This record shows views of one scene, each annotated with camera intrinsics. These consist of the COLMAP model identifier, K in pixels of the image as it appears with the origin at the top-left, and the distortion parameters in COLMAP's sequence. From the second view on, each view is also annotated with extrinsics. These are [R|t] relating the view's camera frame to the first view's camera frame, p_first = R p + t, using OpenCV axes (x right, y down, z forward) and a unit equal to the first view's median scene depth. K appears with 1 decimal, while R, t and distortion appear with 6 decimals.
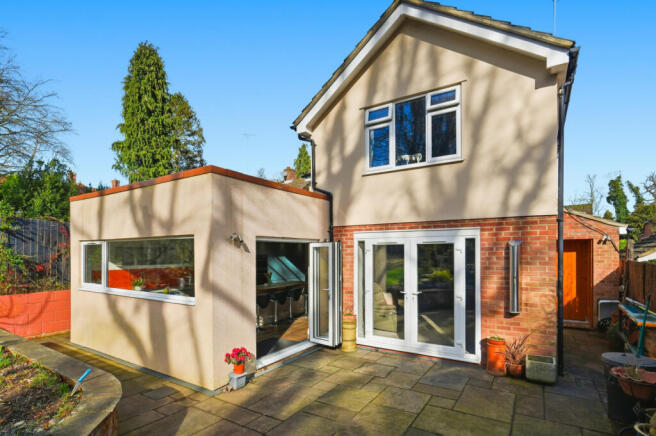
lens RADIAL K [[331.1, 0, 329.9], [0, 331.1, 252.1], [0, 0, 1]] dist [0.001370, 0.000433]
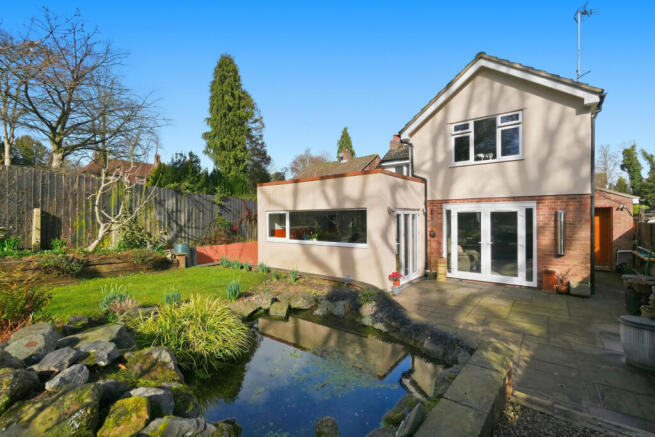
lens RADIAL K [[286.5, 0, 327.5], [0, 286.5, 218.5], [0, 0, 1]] dist [-0.000812, -0.000011]
pose [[0.994931, -0.004025, -0.100478, -0.323627], [0.004671, 0.999970, 0.006204, -0.004743], [0.100450, -0.006642, 0.994920, -0.371287]]
